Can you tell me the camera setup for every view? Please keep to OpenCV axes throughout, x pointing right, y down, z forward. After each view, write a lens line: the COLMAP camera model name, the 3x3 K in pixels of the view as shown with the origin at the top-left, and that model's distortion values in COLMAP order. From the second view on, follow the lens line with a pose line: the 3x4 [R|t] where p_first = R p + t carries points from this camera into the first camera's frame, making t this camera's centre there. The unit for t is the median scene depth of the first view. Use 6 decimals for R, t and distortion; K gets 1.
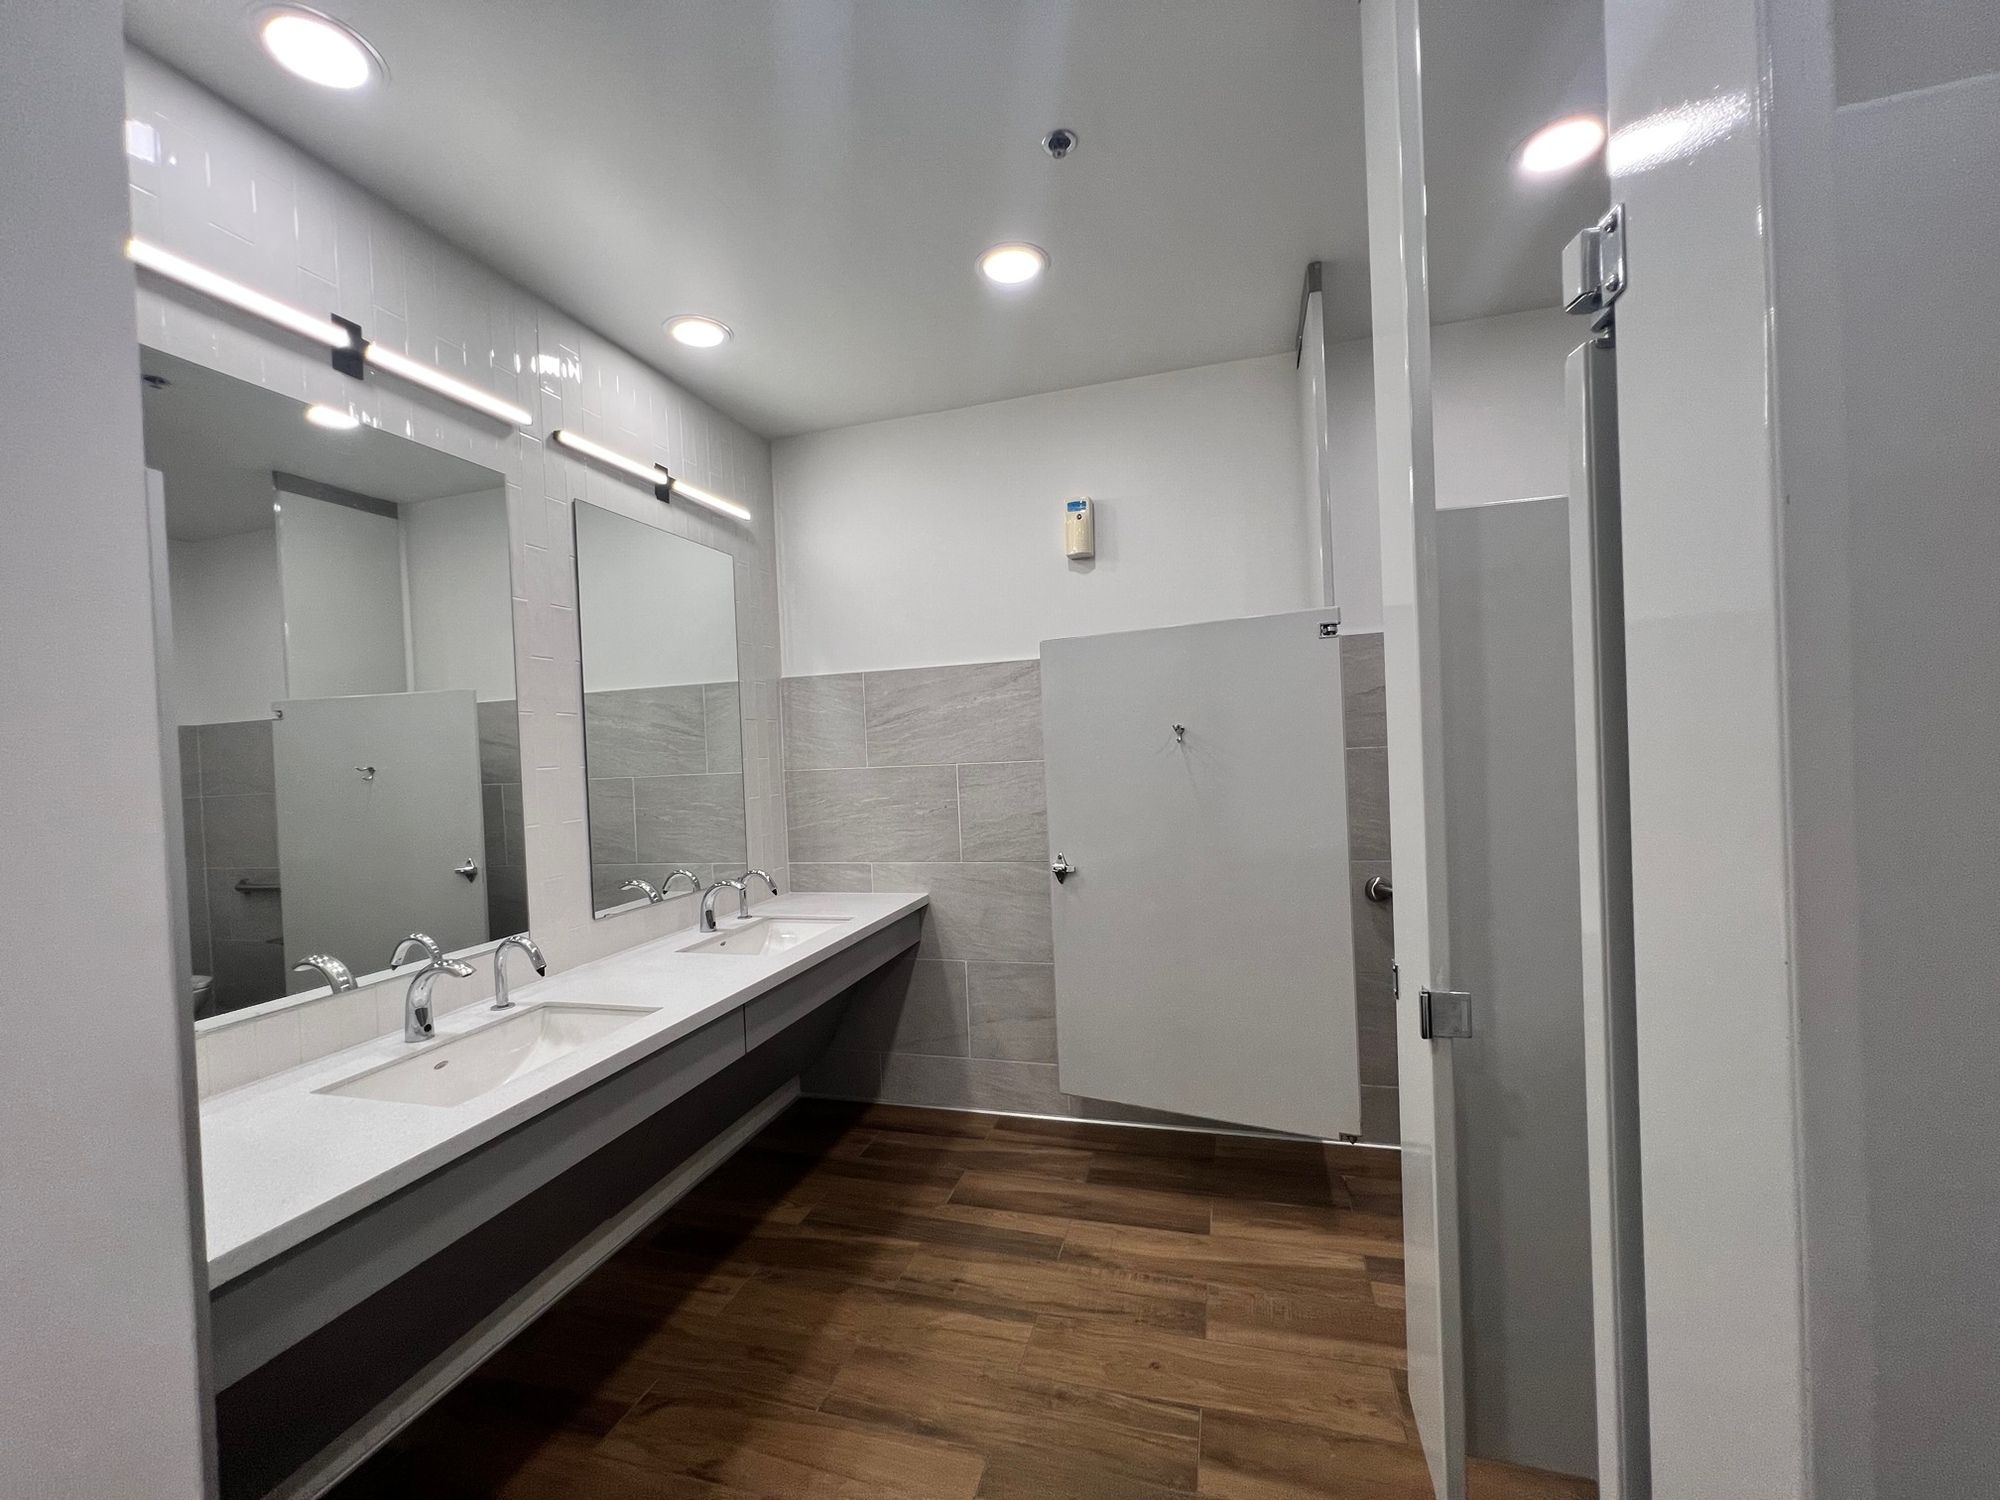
lens RADIAL K [[803.6, 0, 1001.6], [0, 803.6, 755.1], [0, 0, 1]] dist [-0.002737, 0.000226]
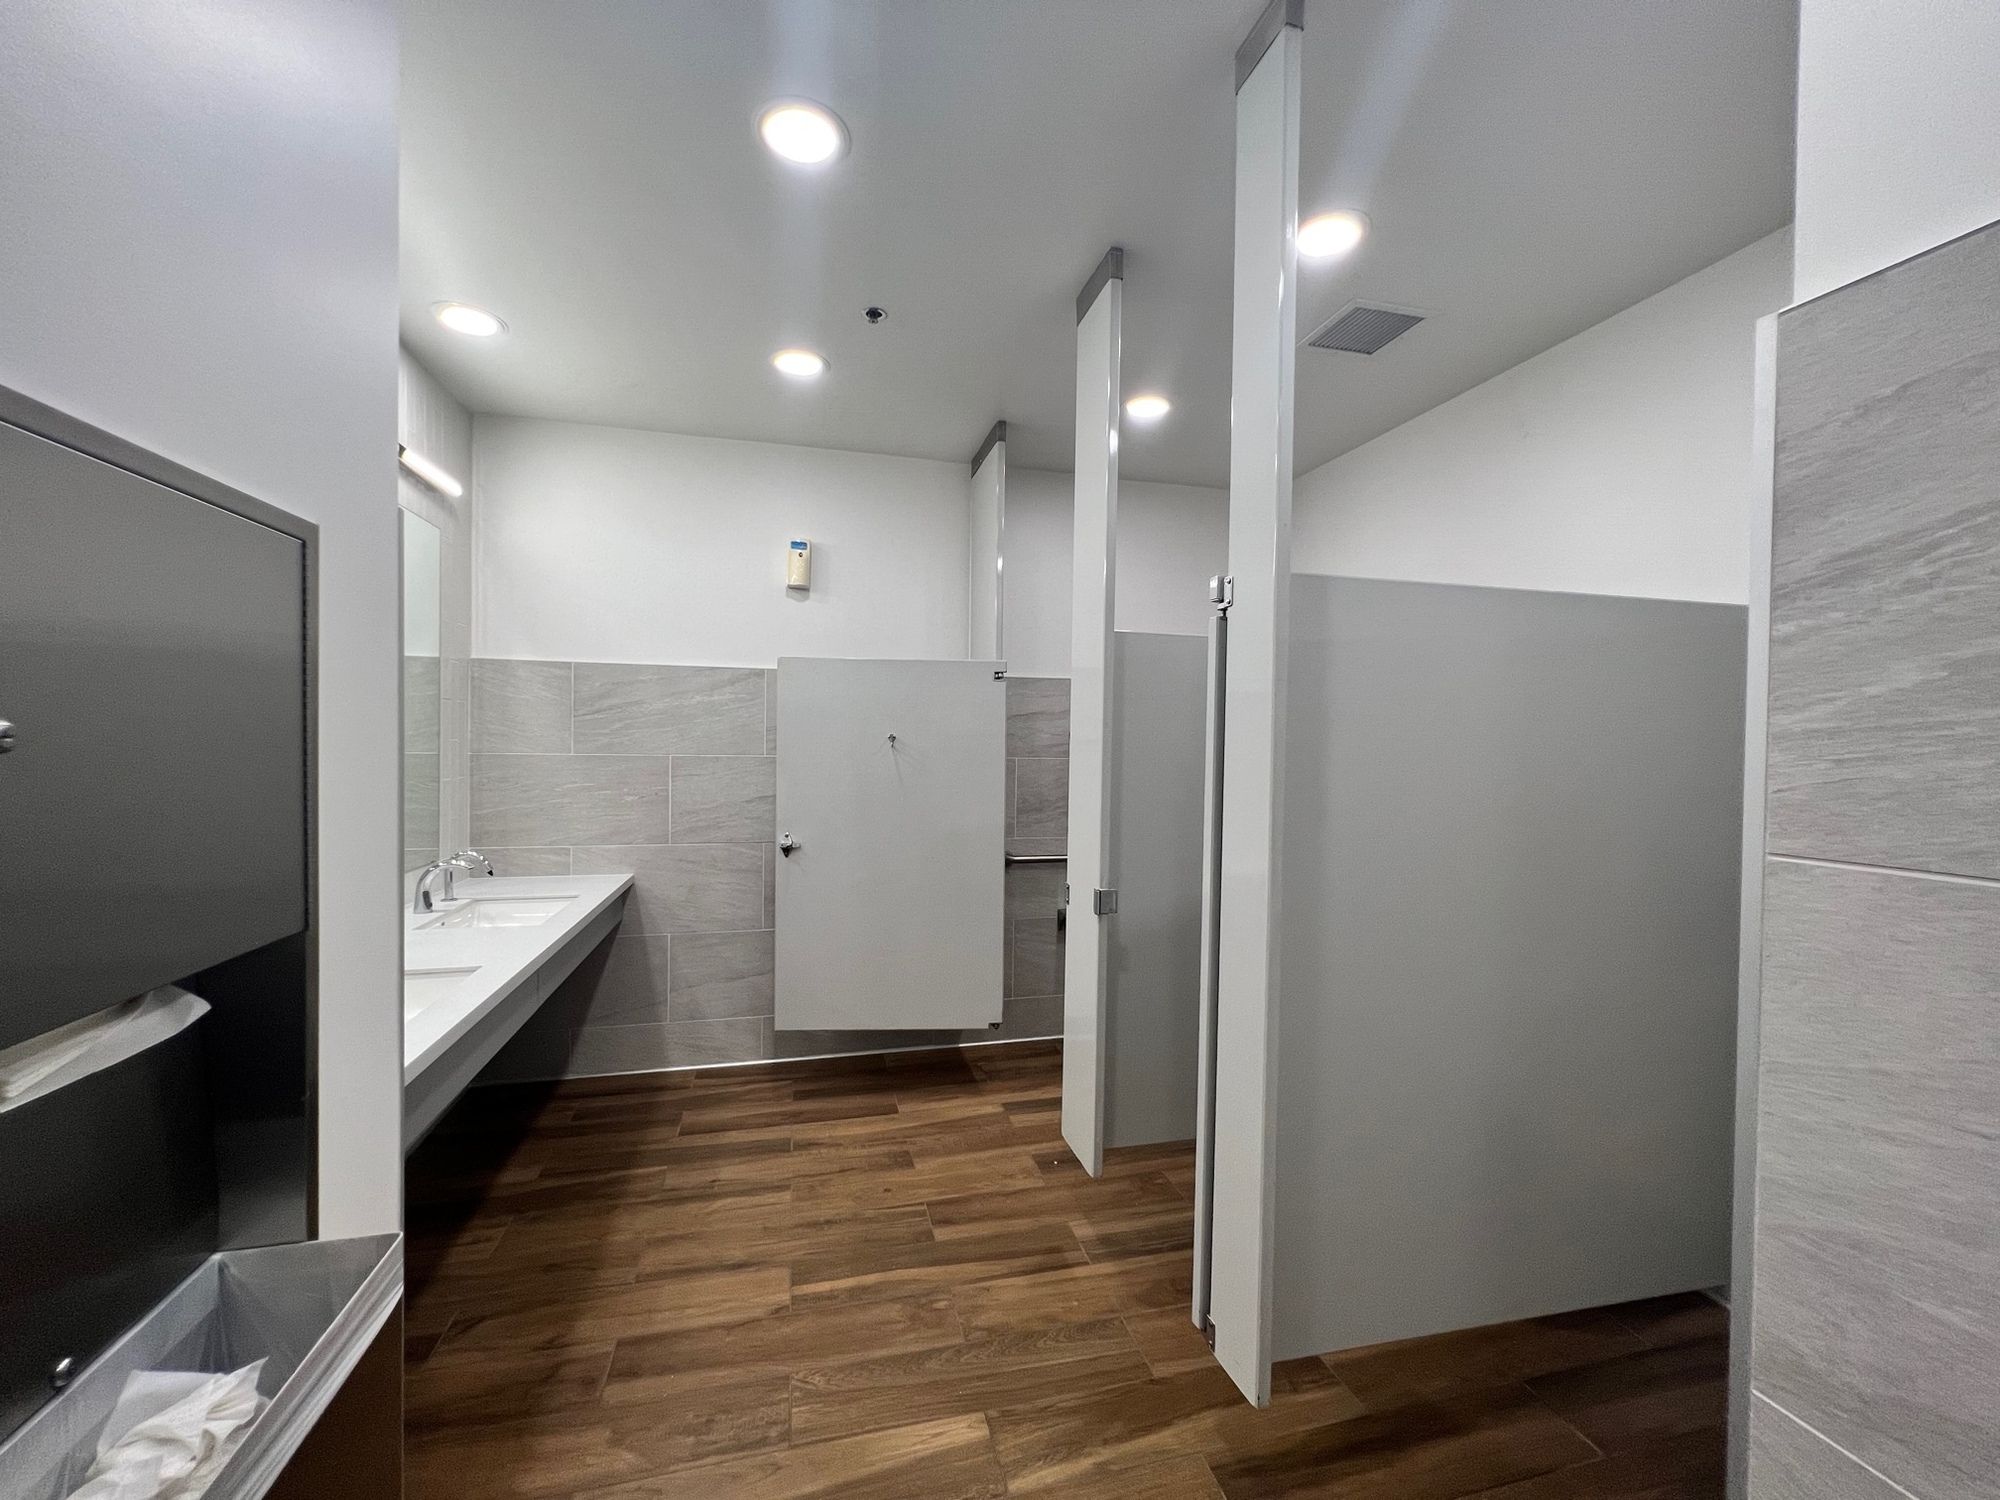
lens RADIAL K [[803.6, 0, 1001.6], [0, 803.6, 755.1], [0, 0, 1]] dist [-0.002737, 0.000226]
pose [[0.856626, 0.048436, 0.513660, -0.280315], [-0.046625, 0.998777, -0.016424, 0.009681], [-0.513828, -0.009880, 0.857837, -0.213430]]
